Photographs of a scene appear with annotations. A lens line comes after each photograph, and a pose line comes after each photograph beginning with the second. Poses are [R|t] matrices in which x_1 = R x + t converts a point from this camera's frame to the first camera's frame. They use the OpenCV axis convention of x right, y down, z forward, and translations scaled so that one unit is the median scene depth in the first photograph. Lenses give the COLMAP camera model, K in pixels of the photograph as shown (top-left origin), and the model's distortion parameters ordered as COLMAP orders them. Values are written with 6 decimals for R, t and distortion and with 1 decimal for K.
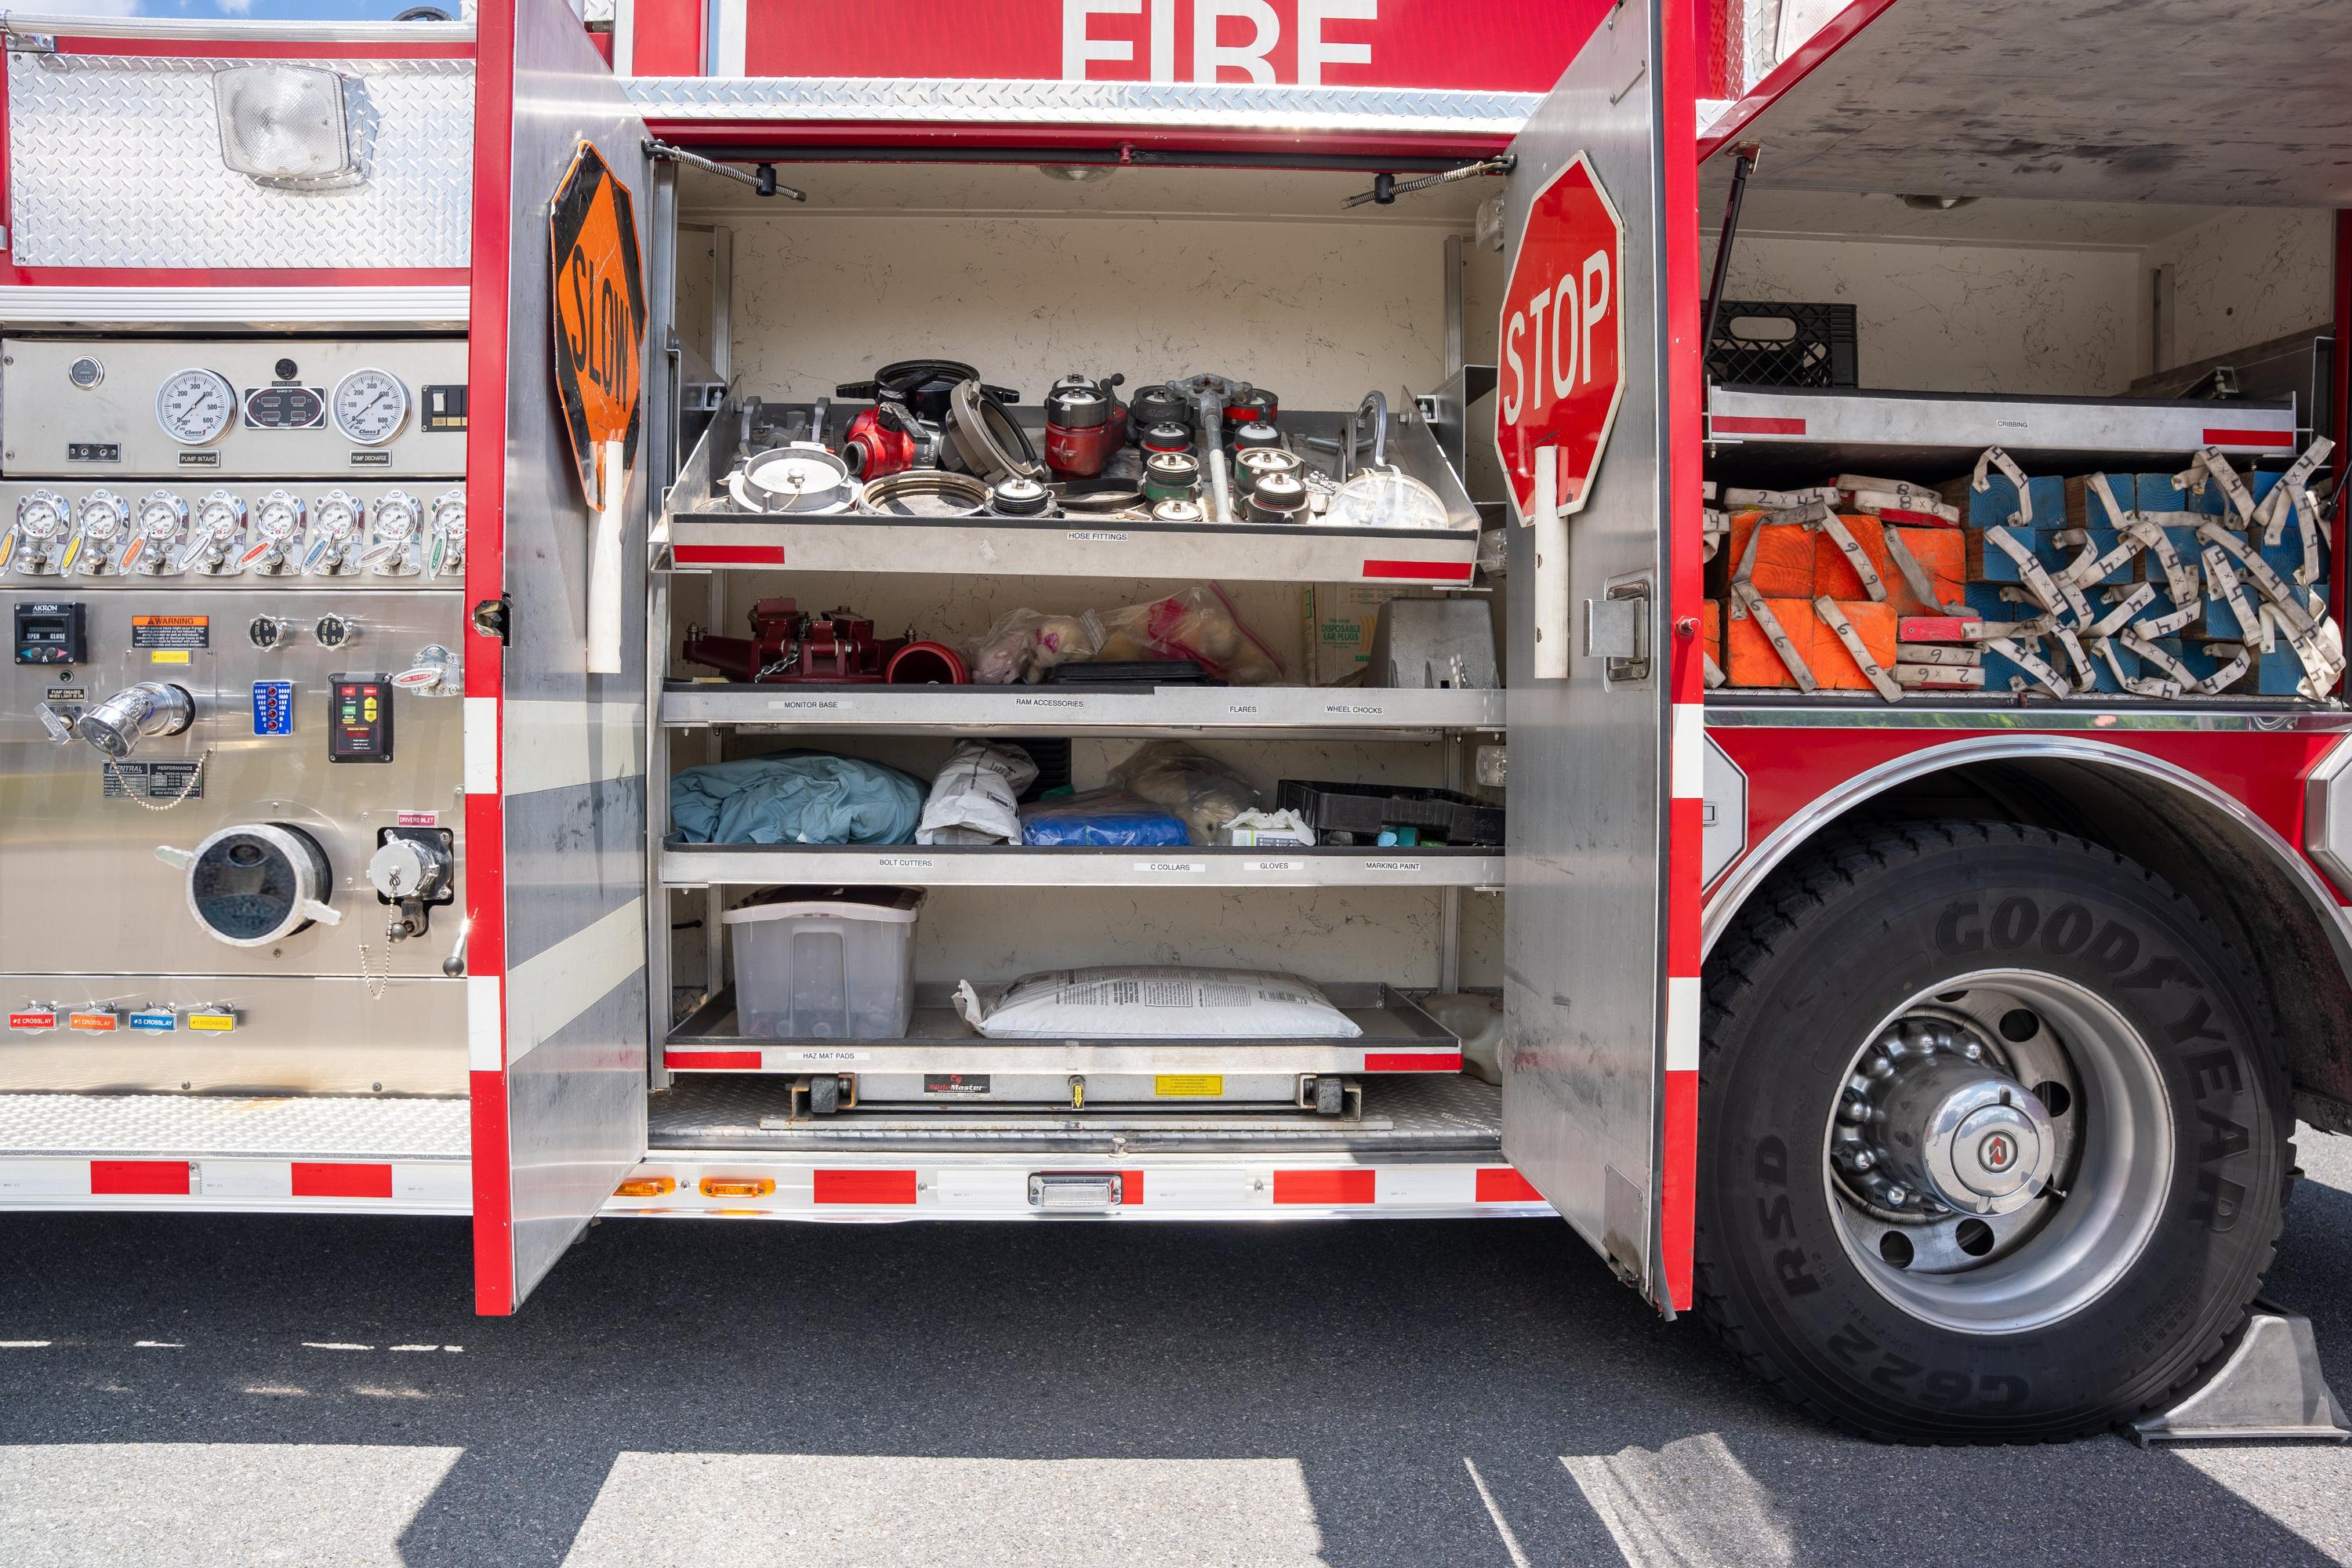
lens RADIAL K [[1642.4, 0, 1168.7], [0, 1642.4, 738.0], [0, 0, 1]] dist [-0.134359, 0.101548]
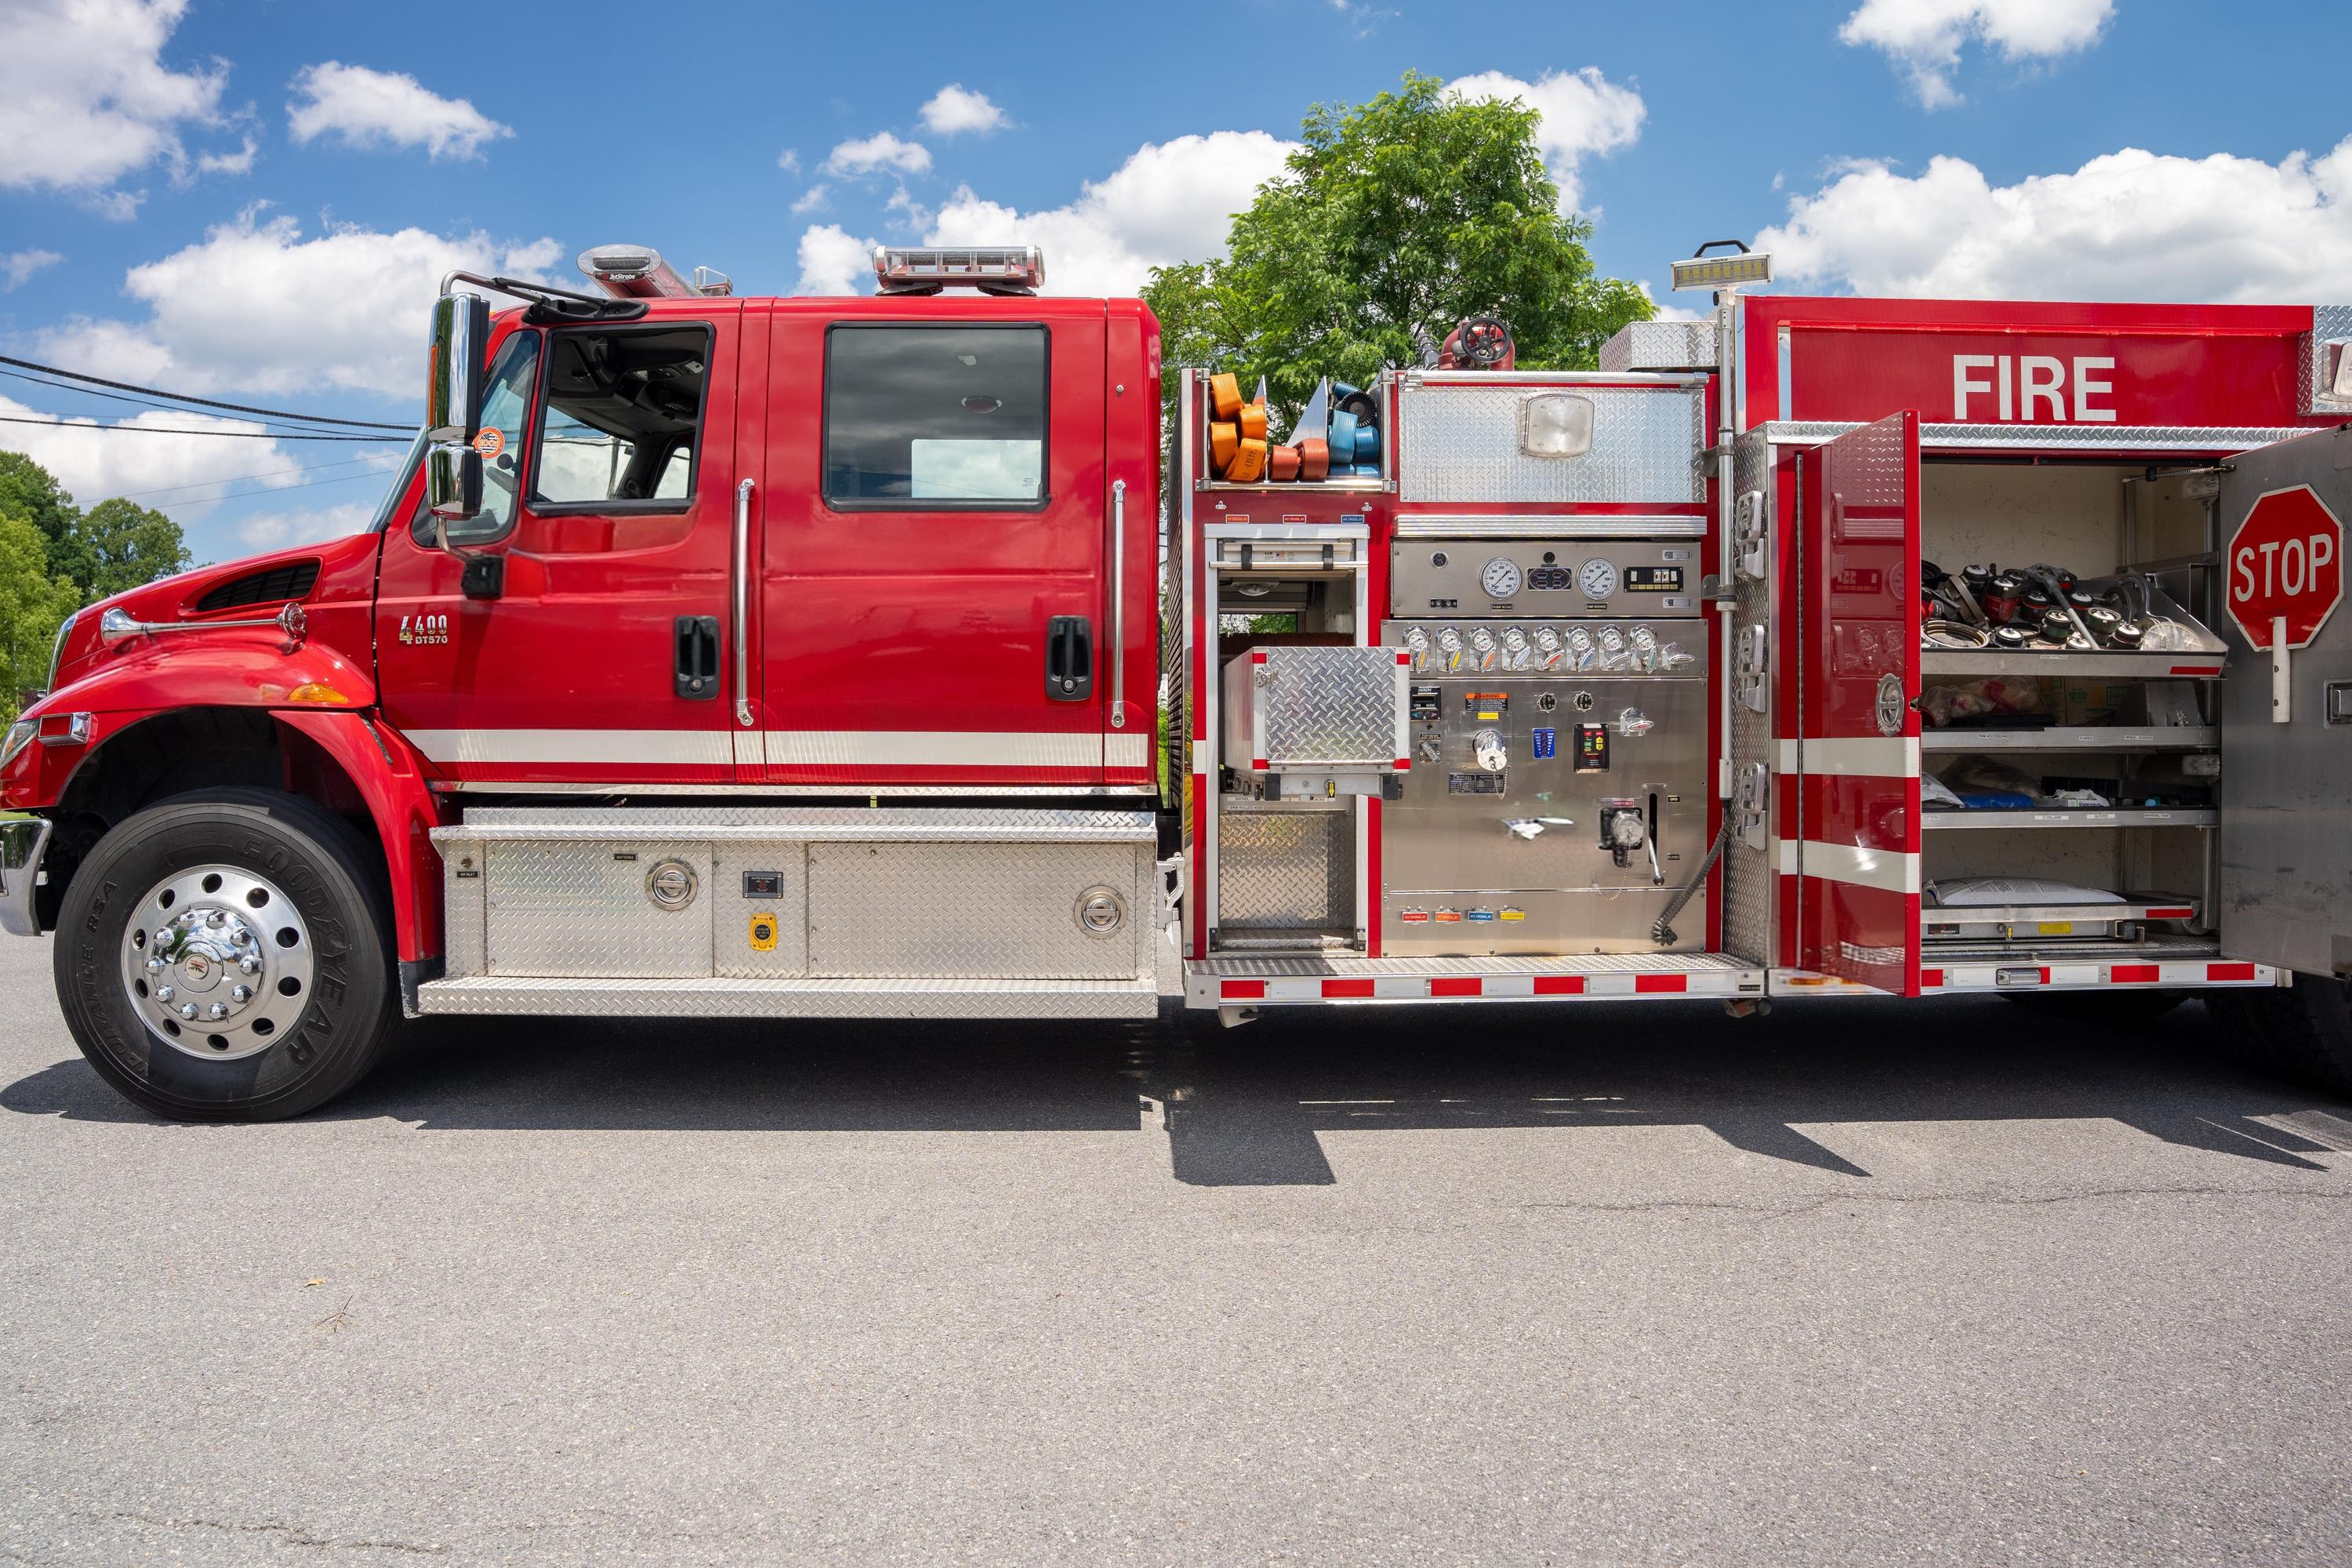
lens RADIAL K [[1763.9, 0, 1192.3], [0, 1763.9, 790.5], [0, 0, 1]] dist [-0.143286, 0.121581]
pose [[0.999757, -0.013943, -0.017072, -0.997276], [0.014137, 0.999837, 0.011269, 0.007485], [0.016912, -0.011507, 0.999791, -1.093878]]
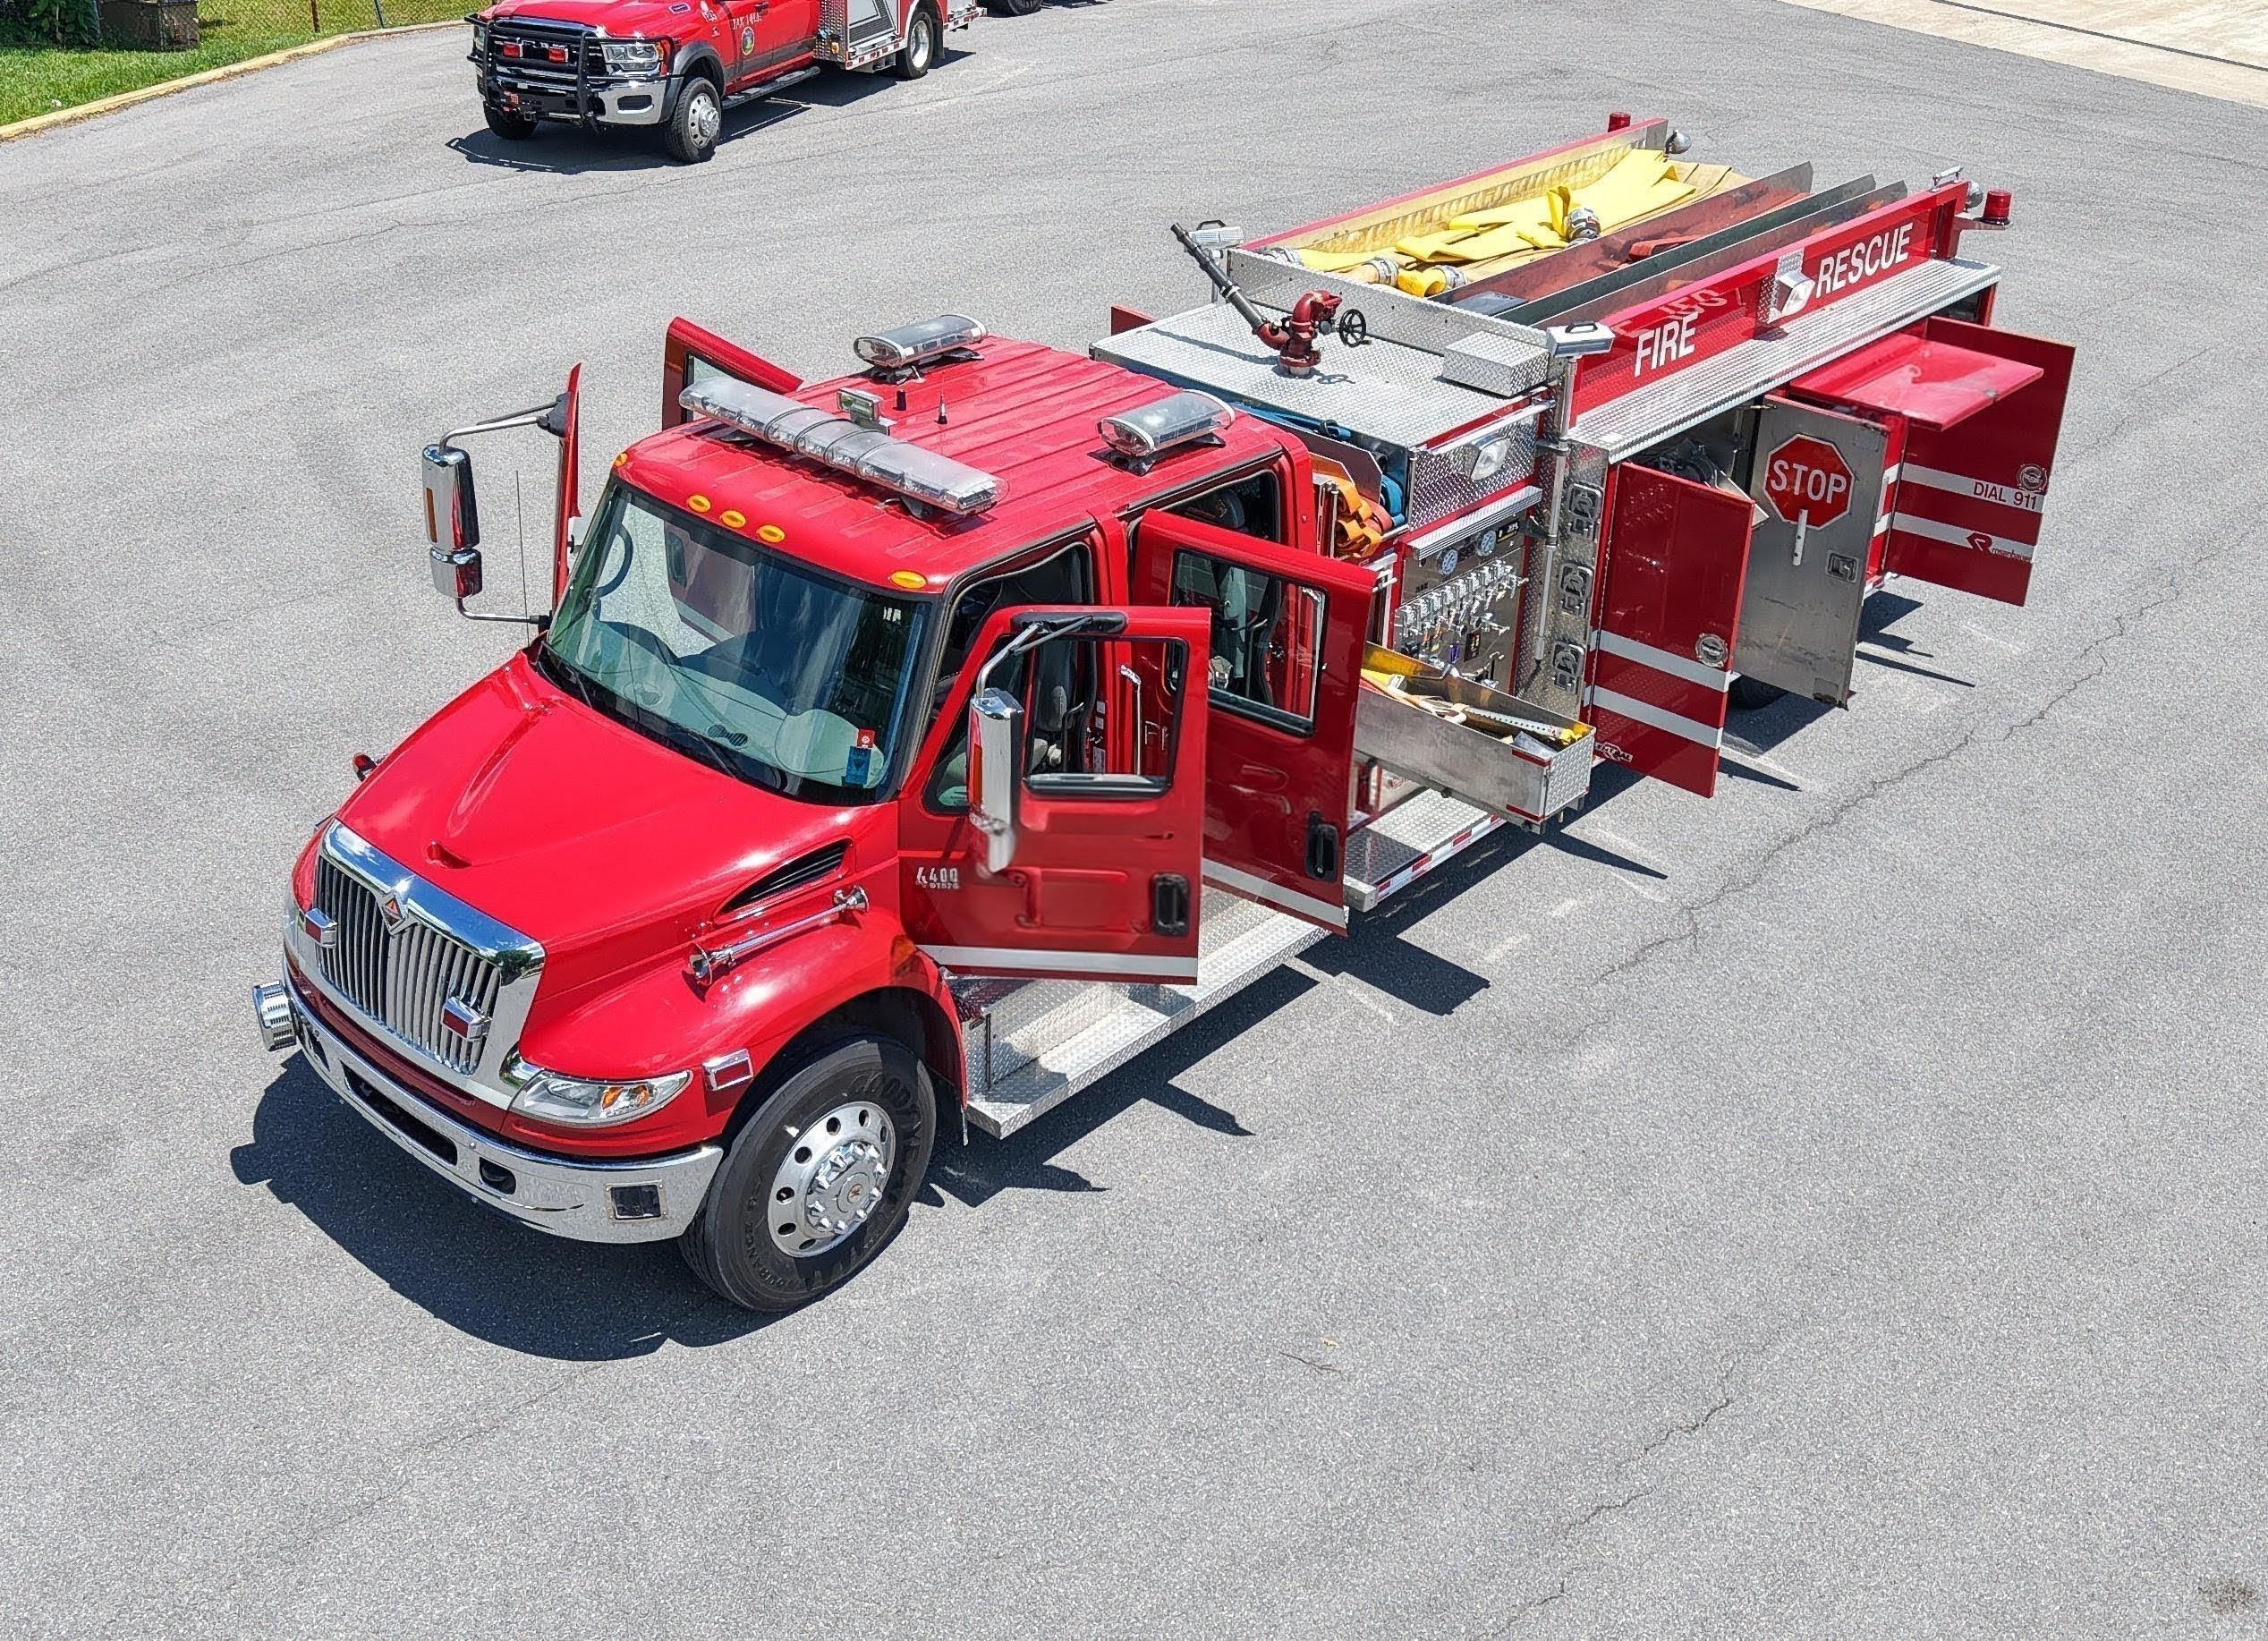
lens RADIAL K [[2473.2, 0, 1218.9], [0, 2473.2, 678.6], [0, 0, 1]] dist [0.145960, -0.390373]
pose [[0.680605, -0.309749, 0.663952, -3.944942], [-0.019049, 0.898445, 0.438672, -1.970986], [-0.732403, -0.311210, 0.605586, -1.395733]]
